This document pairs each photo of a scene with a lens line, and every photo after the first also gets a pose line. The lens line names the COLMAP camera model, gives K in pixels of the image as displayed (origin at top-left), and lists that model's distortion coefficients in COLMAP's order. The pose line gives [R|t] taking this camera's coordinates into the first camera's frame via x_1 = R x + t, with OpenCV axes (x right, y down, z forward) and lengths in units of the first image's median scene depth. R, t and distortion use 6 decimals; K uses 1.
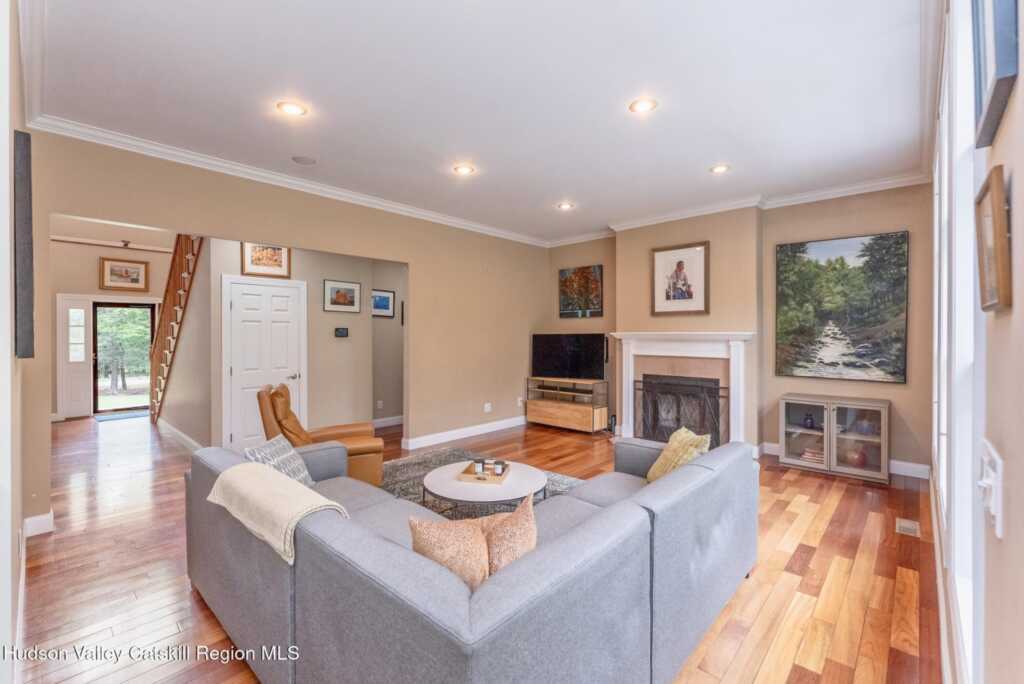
lens RADIAL K [[441.6, 0, 510.8], [0, 441.6, 333.4], [0, 0, 1]] dist [-0.001575, -0.000786]
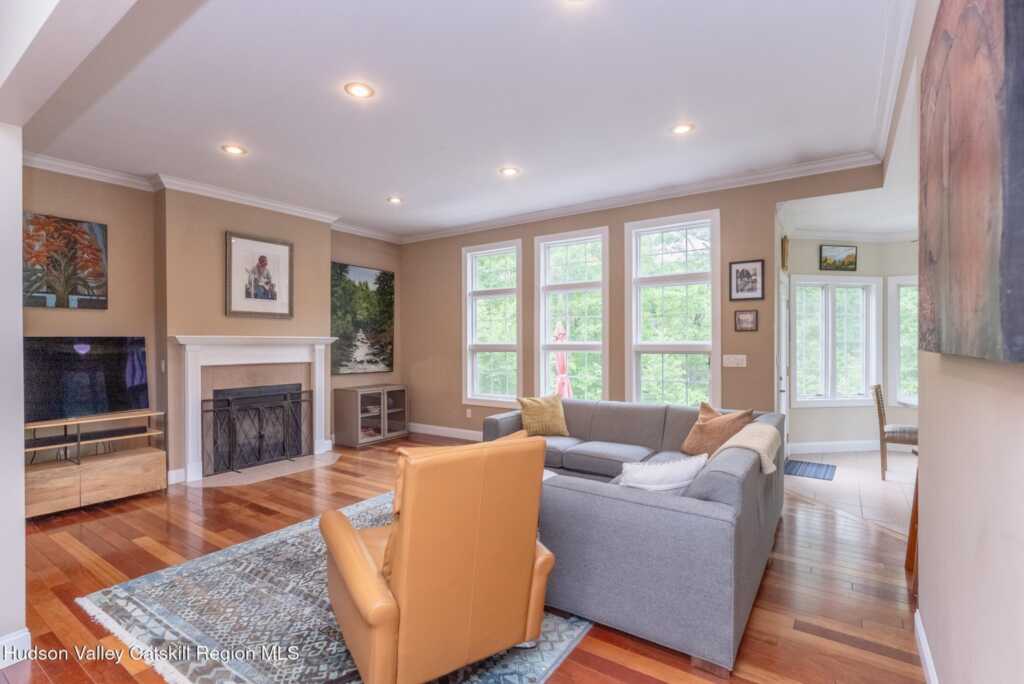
lens RADIAL K [[479.4, 0, 512.0], [0, 479.4, 342.0], [0, 0, 1]] dist [-0.003812, -0.000392]
pose [[-0.136930, 0.002570, 0.990577, -0.651046], [0.003544, 0.999992, -0.002104, 0.012900], [-0.990574, 0.003222, -0.136938, 0.655797]]
